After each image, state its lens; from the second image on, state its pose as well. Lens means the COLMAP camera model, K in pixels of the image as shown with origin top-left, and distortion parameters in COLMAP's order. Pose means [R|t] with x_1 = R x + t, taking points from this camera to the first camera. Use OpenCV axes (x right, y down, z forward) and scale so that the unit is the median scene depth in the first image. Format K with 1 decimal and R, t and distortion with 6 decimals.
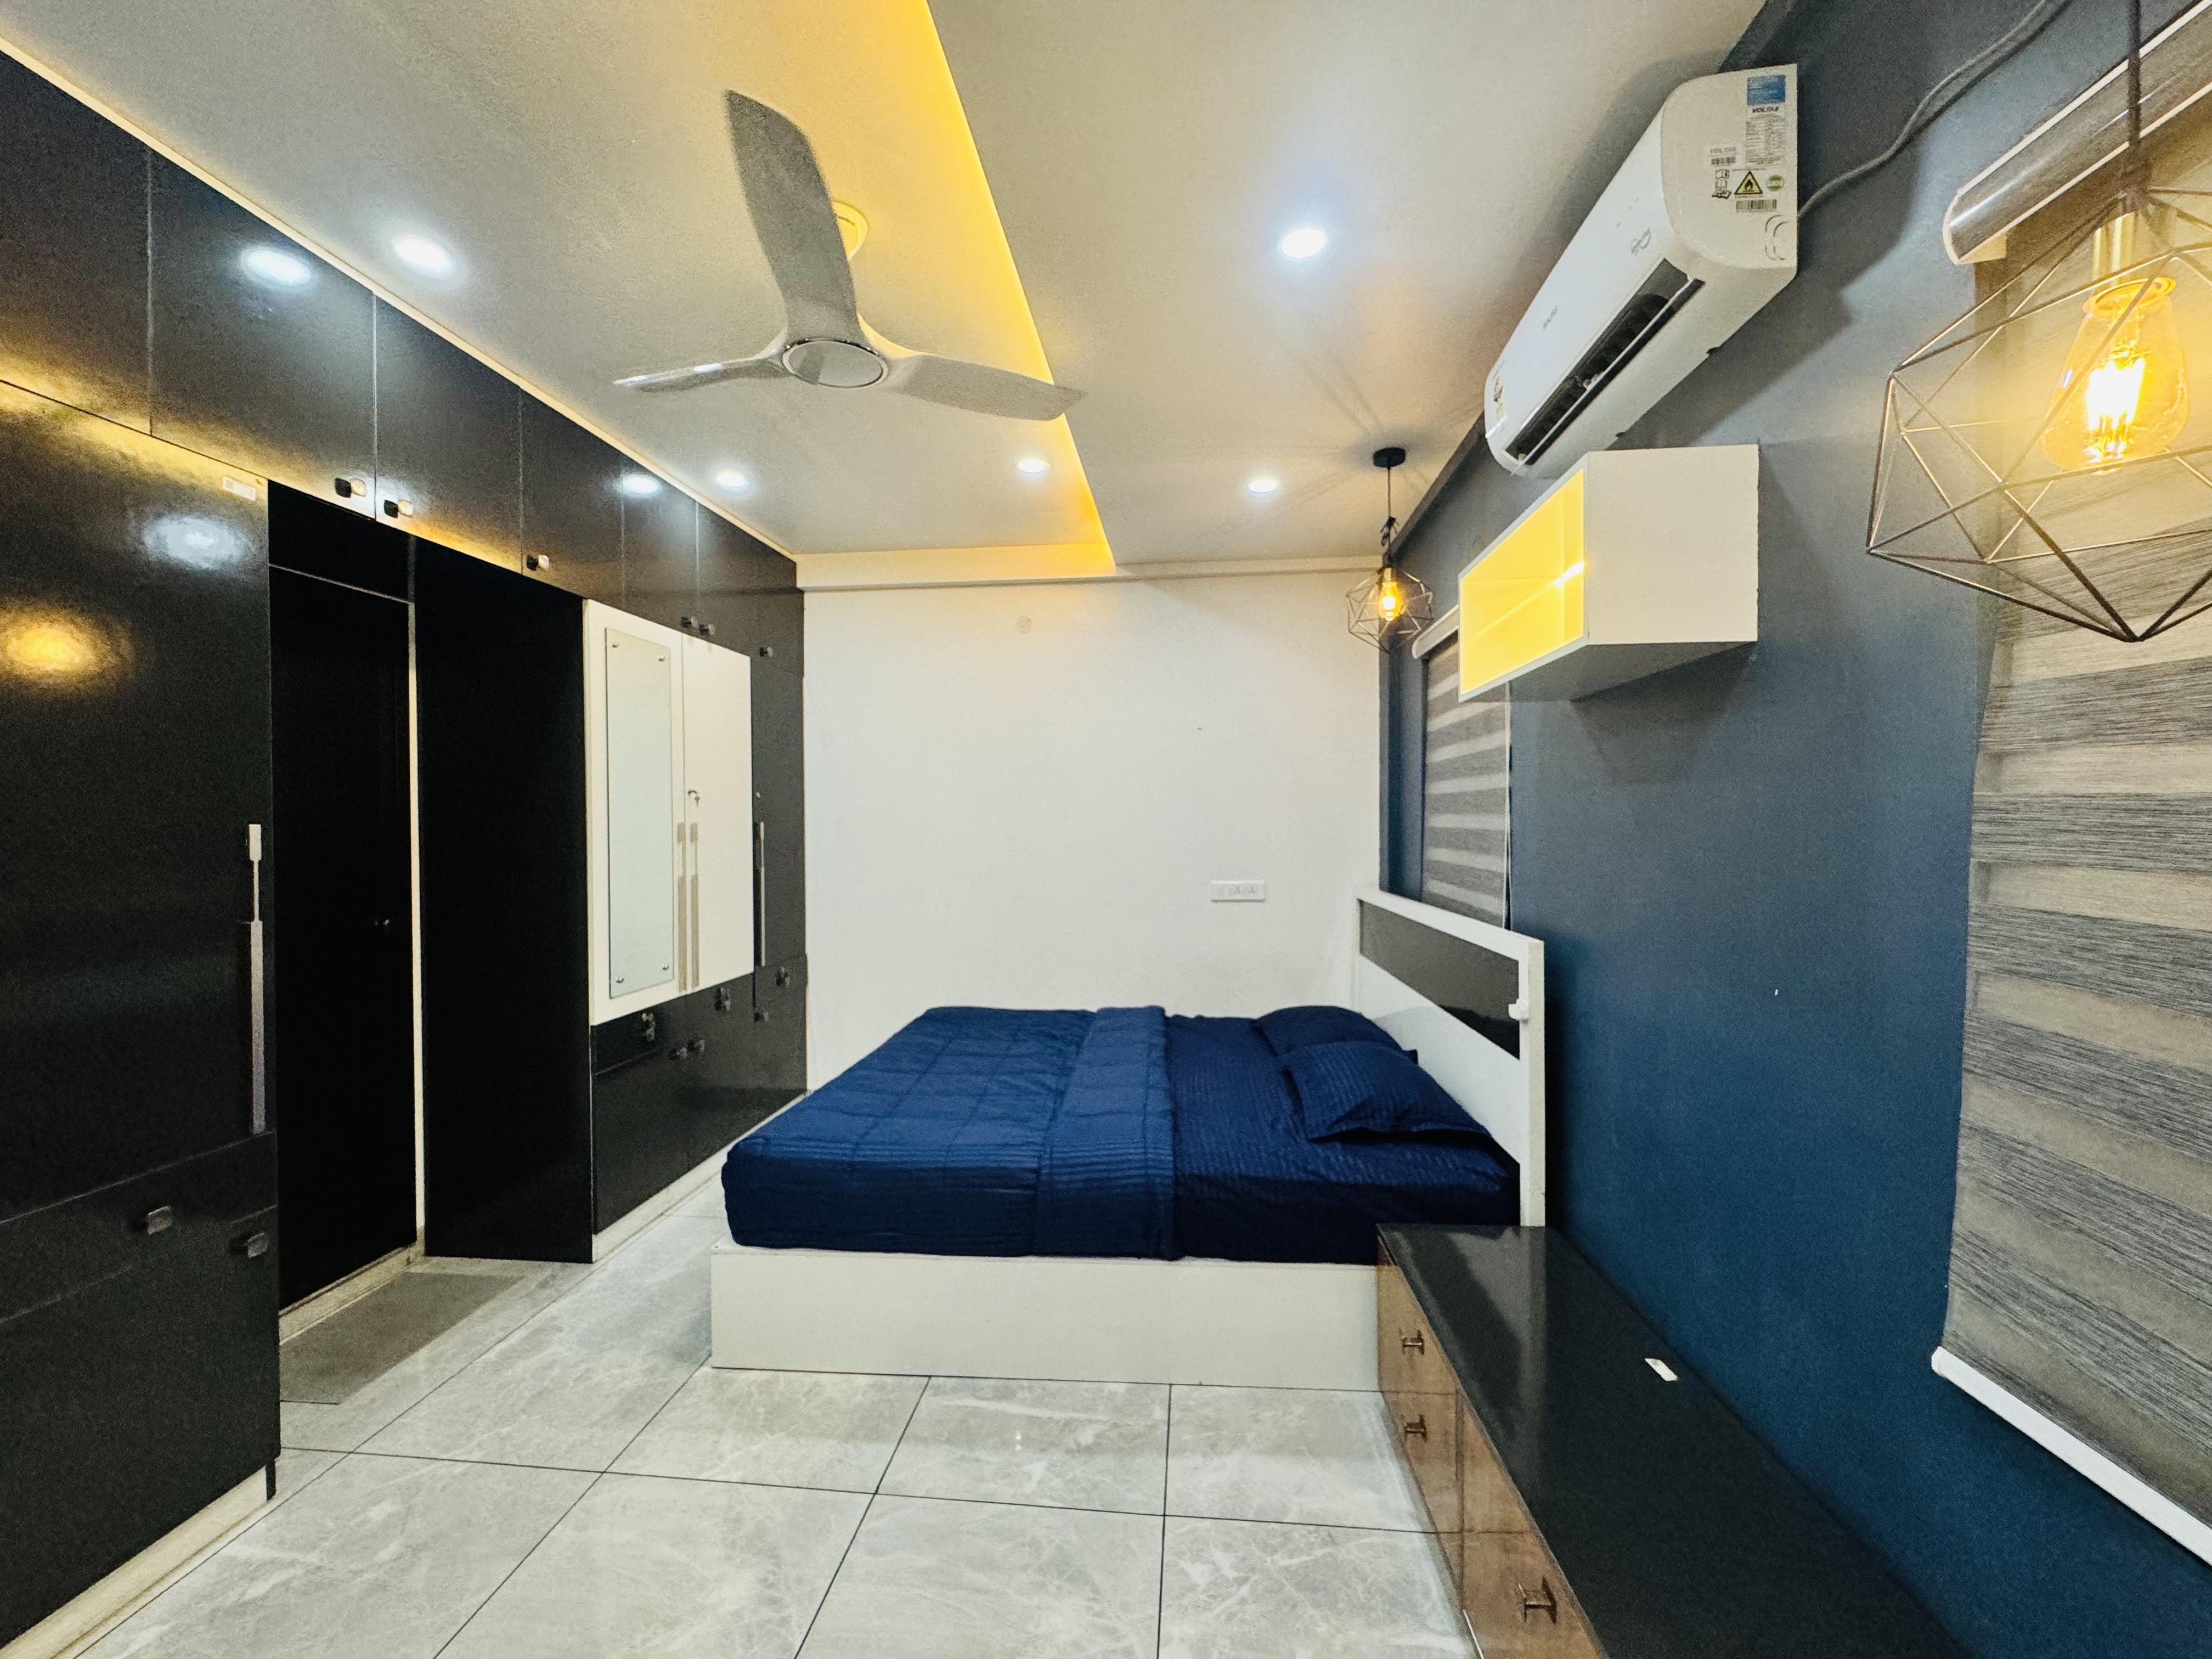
lens RADIAL K [[889.9, 0, 1105.6], [0, 889.9, 827.7], [0, 0, 1]] dist [0.001984, 0.000811]
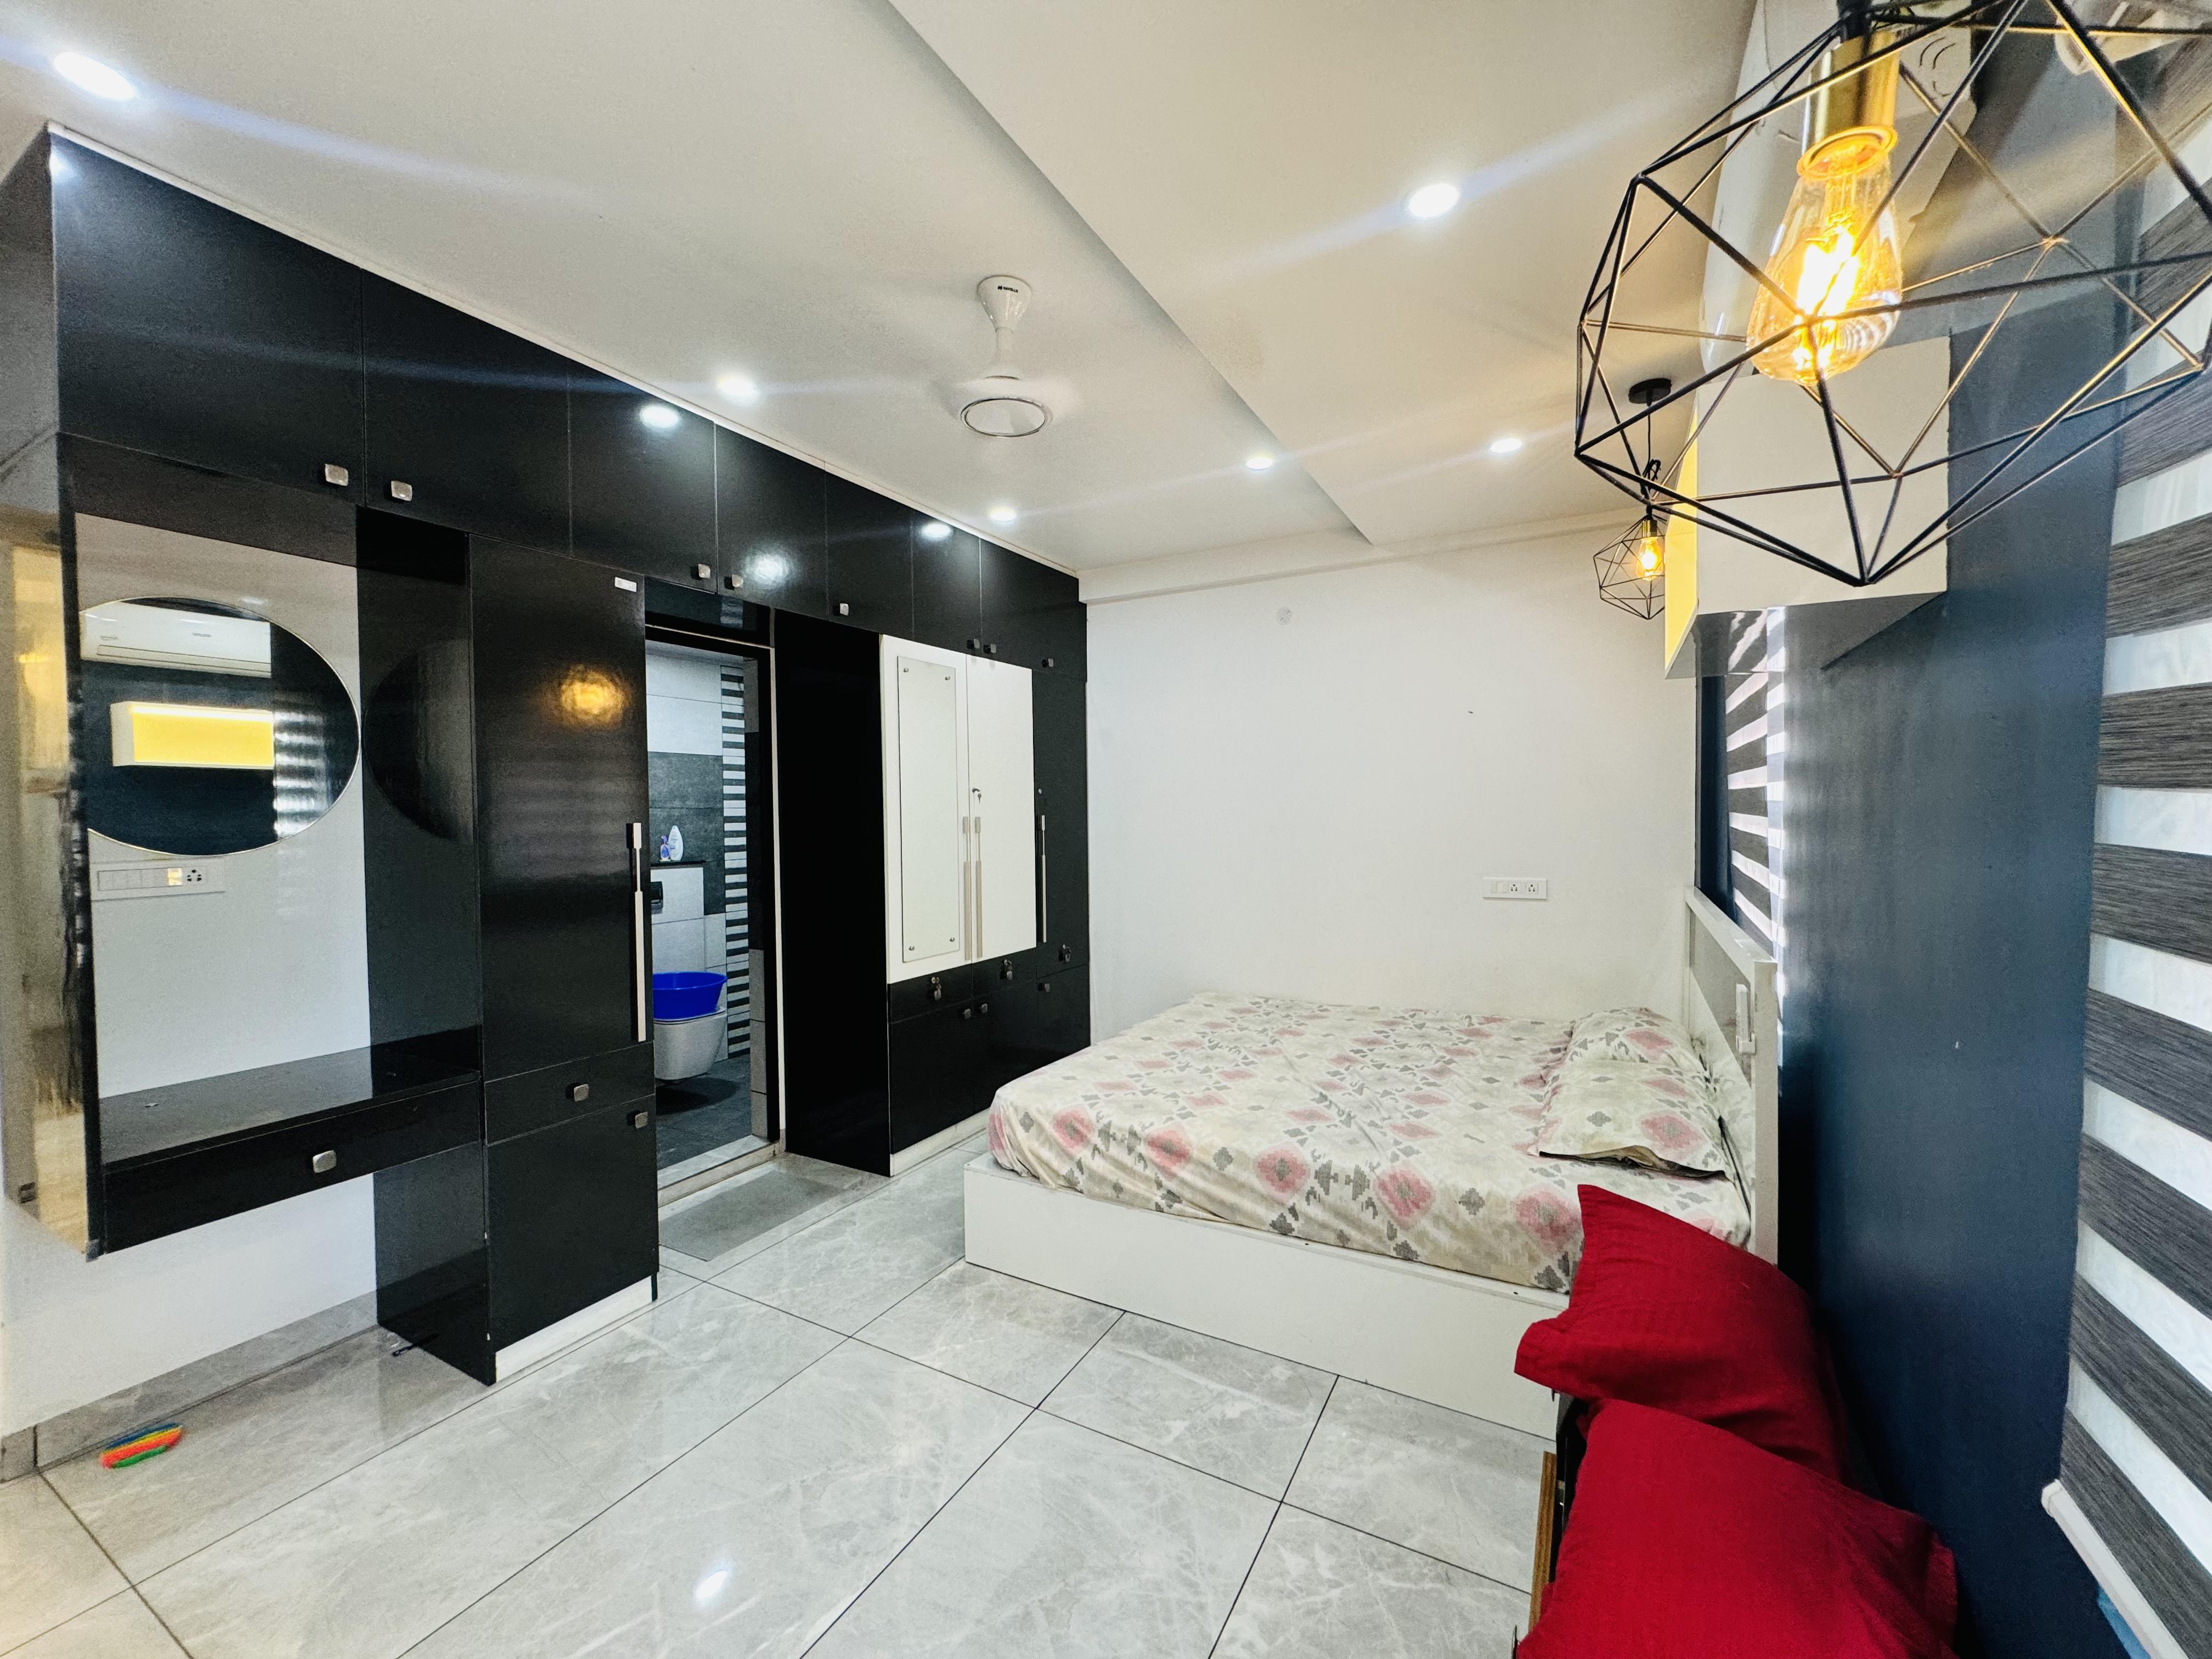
lens RADIAL K [[889.9, 0, 1122.0], [0, 889.9, 827.4], [0, 0, 1]] dist [0.001984, 0.000811]
pose [[0.921256, 0.002717, -0.388947, 0.188675], [0.003154, 0.999891, 0.014456, -0.008868], [0.388943, -0.014545, 0.921147, 0.001993]]
